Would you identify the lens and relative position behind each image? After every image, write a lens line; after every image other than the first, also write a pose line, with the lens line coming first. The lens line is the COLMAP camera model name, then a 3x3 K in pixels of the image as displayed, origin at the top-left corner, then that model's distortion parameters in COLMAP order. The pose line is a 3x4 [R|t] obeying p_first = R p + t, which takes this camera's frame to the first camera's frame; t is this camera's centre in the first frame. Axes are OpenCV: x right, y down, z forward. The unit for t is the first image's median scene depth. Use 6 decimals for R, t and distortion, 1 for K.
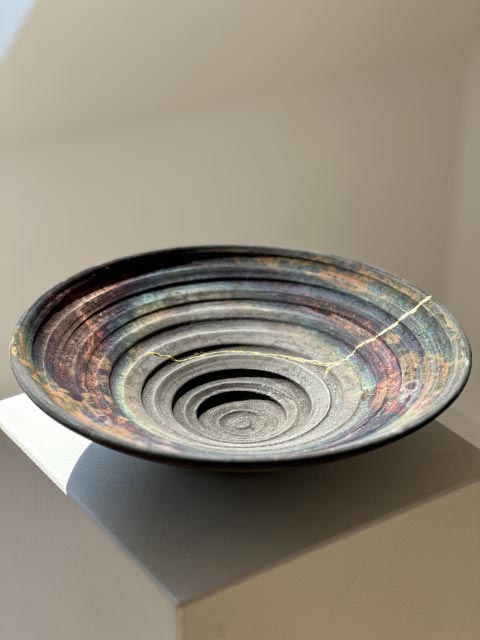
lens RADIAL K [[1442.7, 0, 240.0], [0, 1442.7, 320.0], [0, 0, 1]] dist [-0.027155, -0.002642]
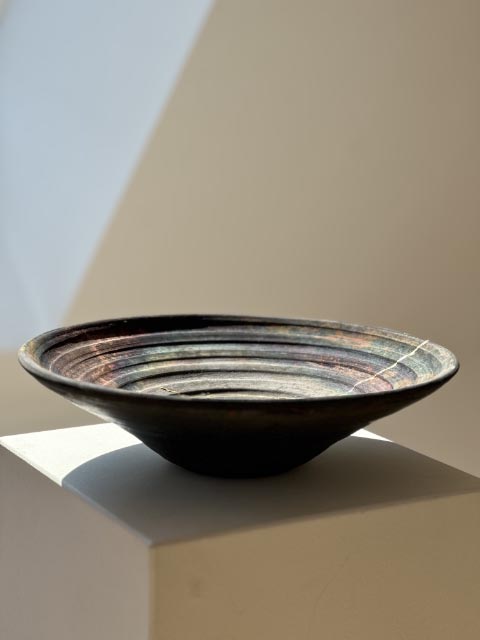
lens RADIAL K [[1442.7, 0, 240.0], [0, 1442.7, 320.0], [0, 0, 1]] dist [-0.027155, -0.002642]
pose [[0.996343, 0.014716, -0.084167, 0.081270], [-0.039535, 0.952667, -0.301435, 0.278584], [0.075747, 0.303660, 0.949765, -0.003592]]
